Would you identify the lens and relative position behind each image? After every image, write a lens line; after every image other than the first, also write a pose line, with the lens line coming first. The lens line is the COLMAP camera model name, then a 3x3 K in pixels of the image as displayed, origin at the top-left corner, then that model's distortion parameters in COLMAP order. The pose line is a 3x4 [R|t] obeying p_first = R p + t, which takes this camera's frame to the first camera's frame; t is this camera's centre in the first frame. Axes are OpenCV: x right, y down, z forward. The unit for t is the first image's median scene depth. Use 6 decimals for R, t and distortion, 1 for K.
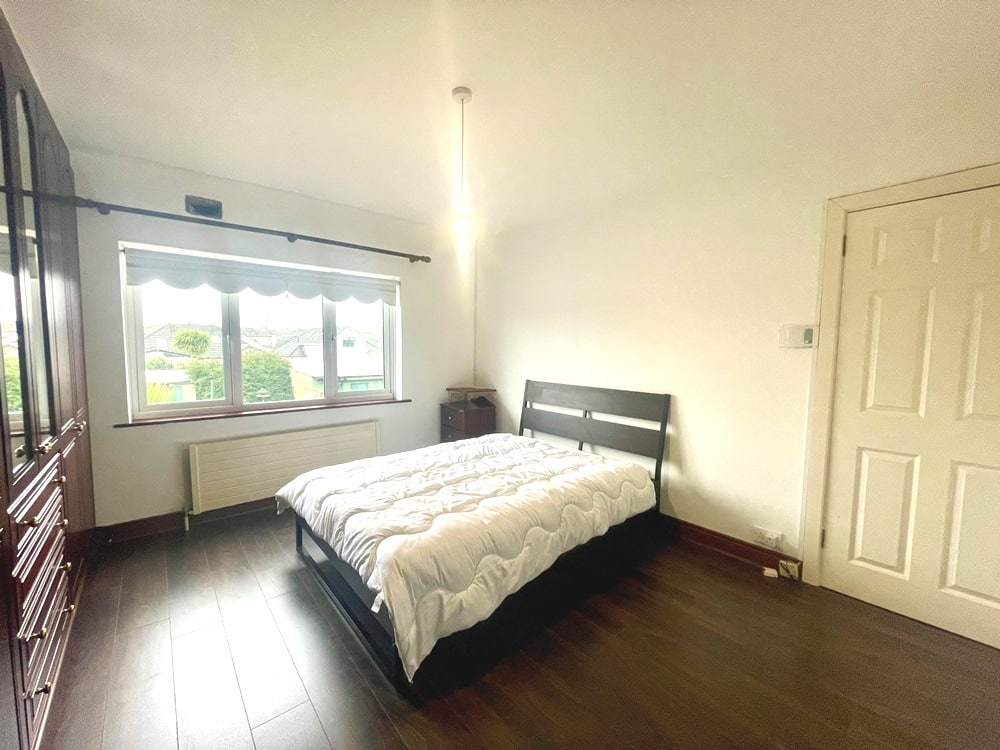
lens RADIAL K [[405.4, 0, 499.0], [0, 405.4, 376.1], [0, 0, 1]] dist [-0.002007, -0.000276]
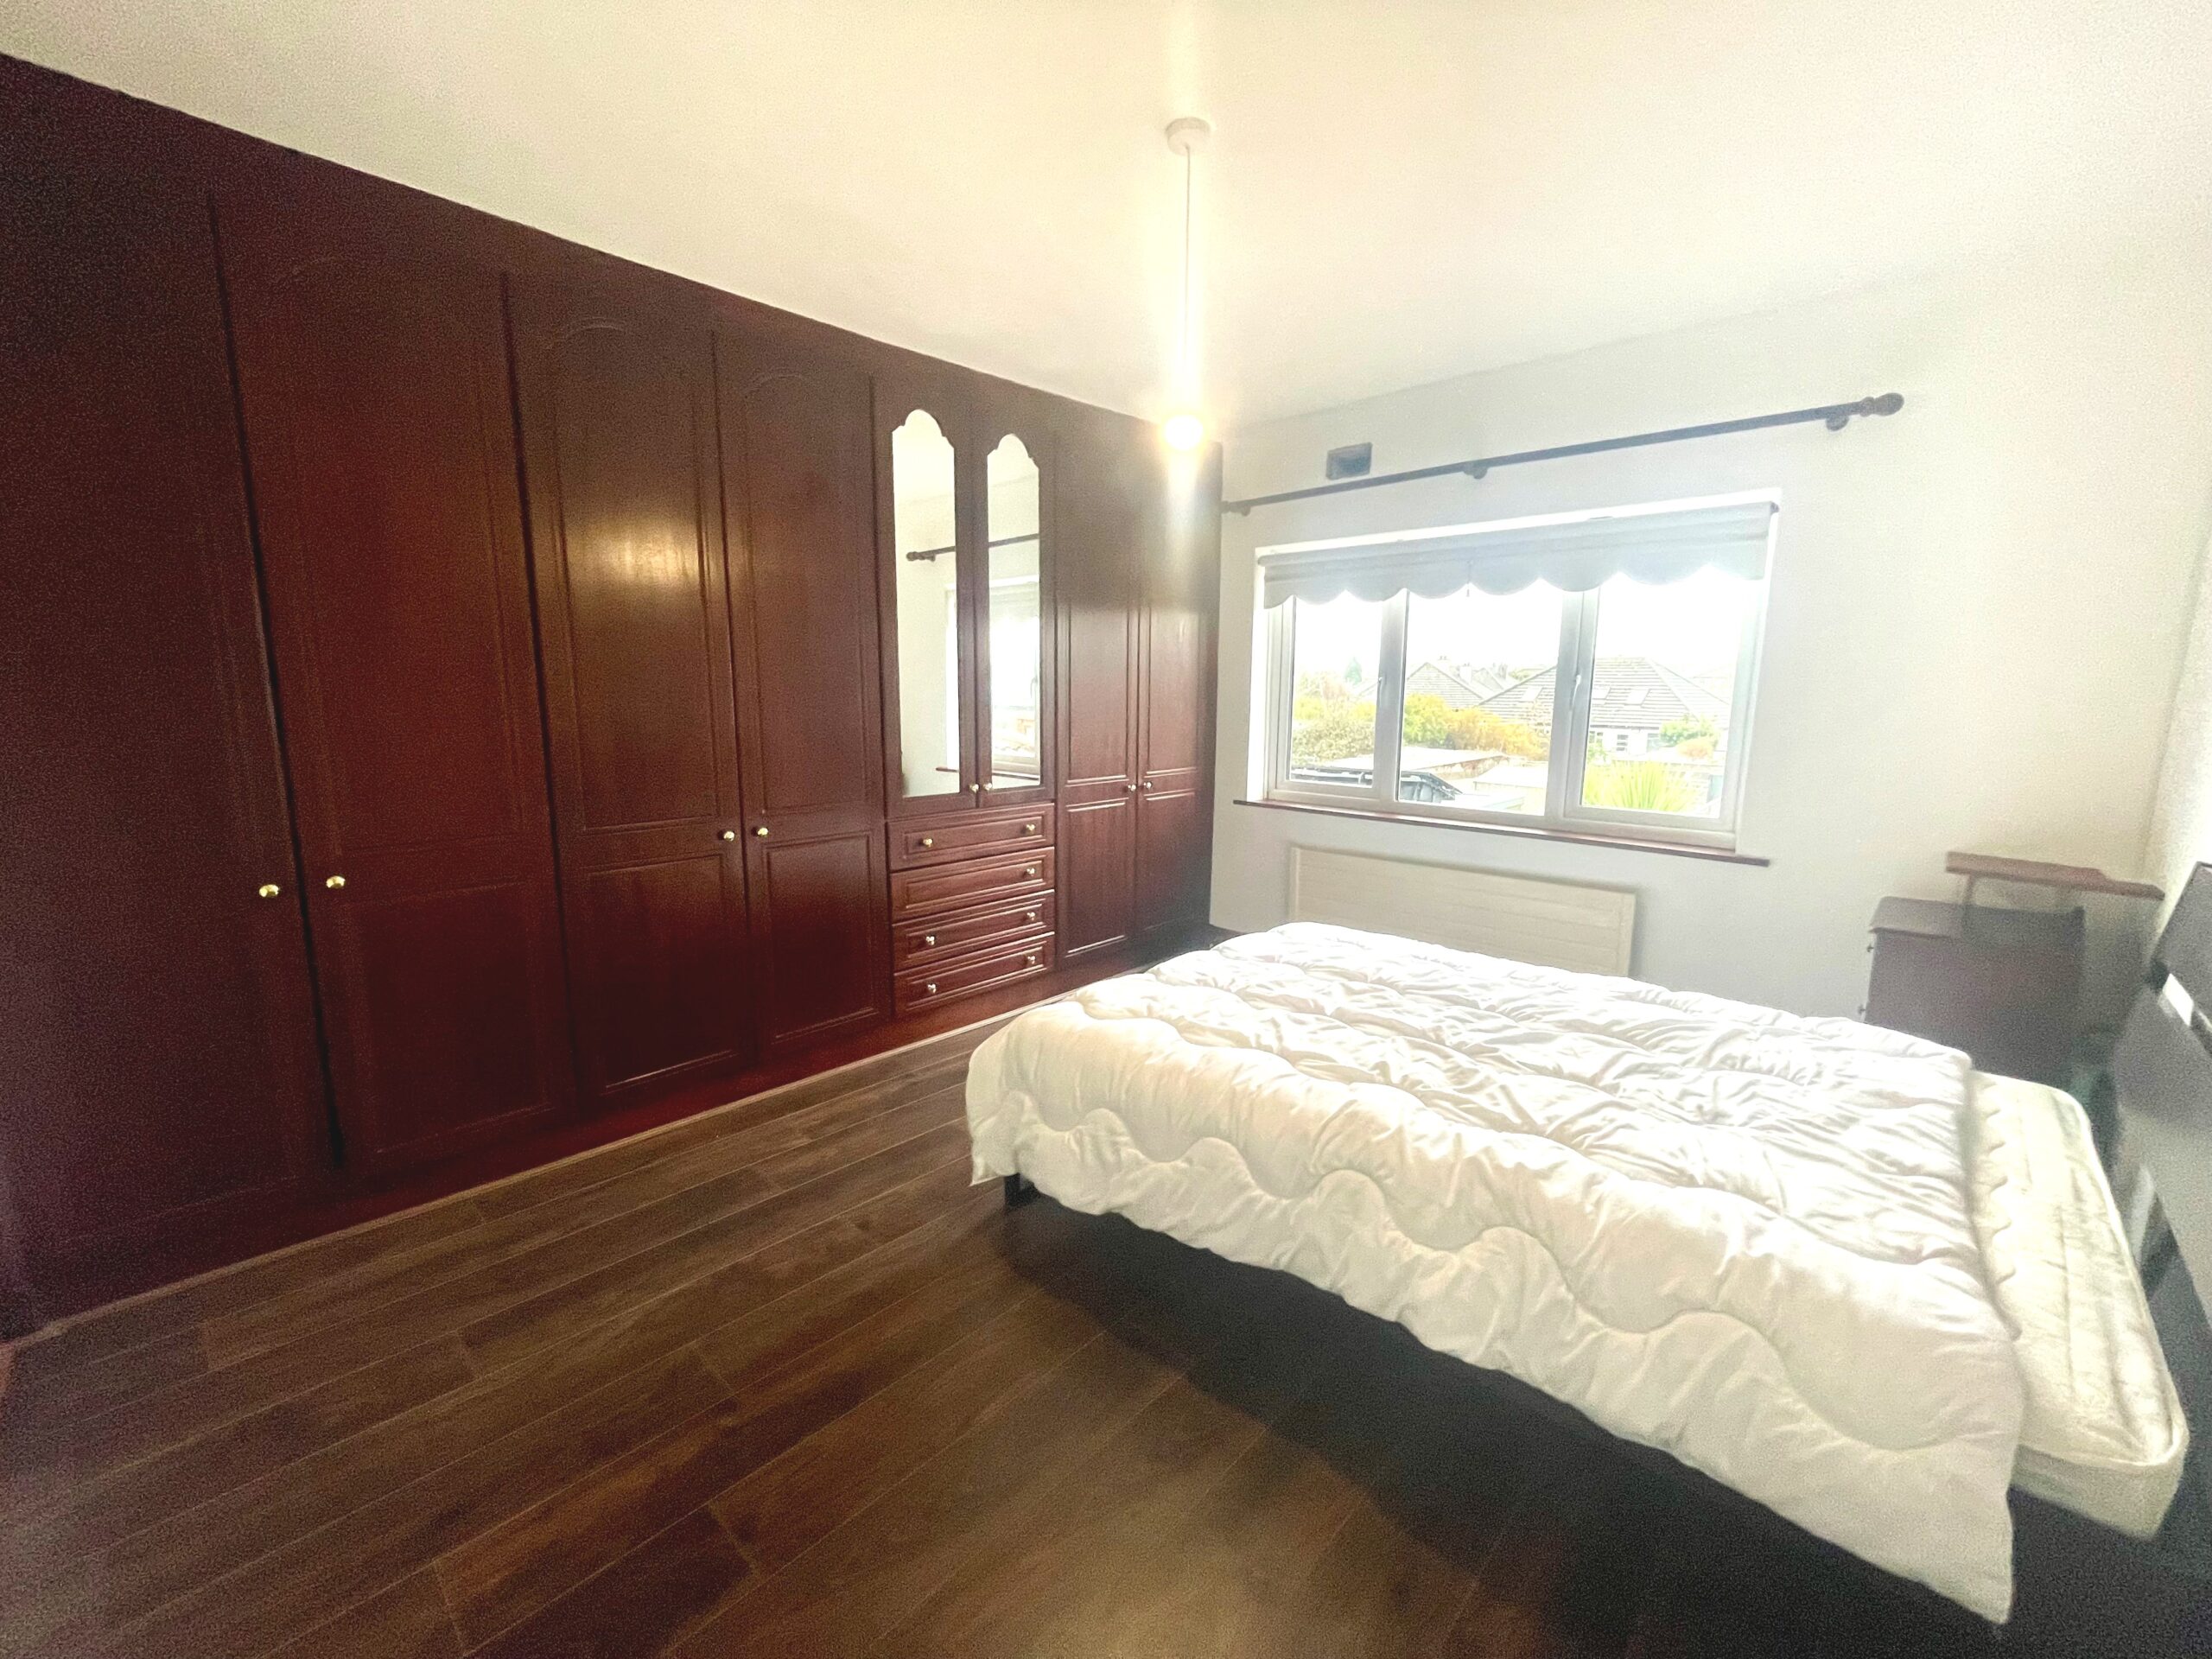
lens RADIAL K [[896.8, 0, 1103.8], [0, 896.8, 831.9], [0, 0, 1]] dist [-0.002007, -0.000276]
pose [[0.108375, 0.150345, -0.982676, 0.684521], [-0.082535, 0.986446, 0.141820, -0.037243], [0.990678, 0.065735, 0.119315, 0.568227]]
